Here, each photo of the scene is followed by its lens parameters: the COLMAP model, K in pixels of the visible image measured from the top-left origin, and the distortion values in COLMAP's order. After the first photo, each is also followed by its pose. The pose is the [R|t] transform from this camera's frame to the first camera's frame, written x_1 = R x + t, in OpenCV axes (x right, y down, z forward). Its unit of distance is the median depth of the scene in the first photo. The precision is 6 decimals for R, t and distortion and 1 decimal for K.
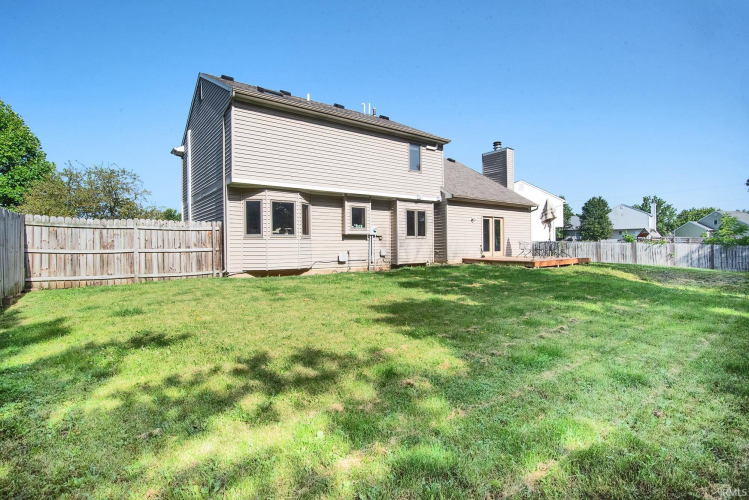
lens RADIAL K [[381.5, 0, 374.7], [0, 381.5, 247.4], [0, 0, 1]] dist [0.001473, 0.000335]
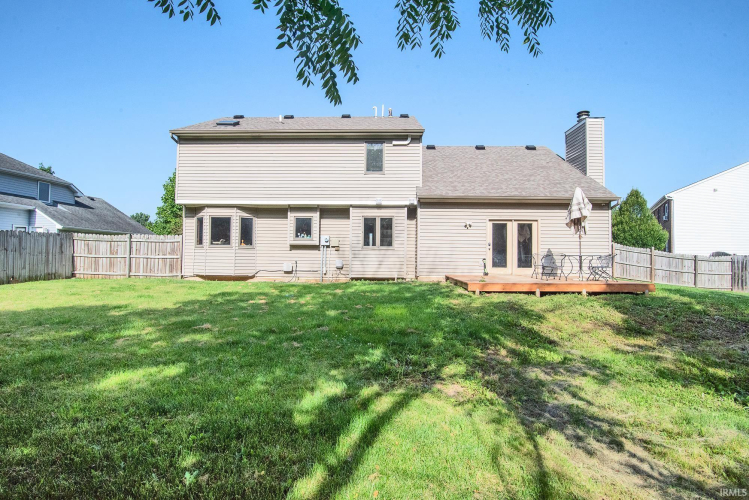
lens RADIAL K [[381.5, 0, 374.6], [0, 381.5, 248.4], [0, 0, 1]] dist [0.001473, 0.000335]
pose [[0.762459, 0.002057, -0.647033, 0.721109], [-0.020220, 0.999582, -0.020650, -0.007468], [0.646720, 0.028828, 0.762183, 0.354854]]
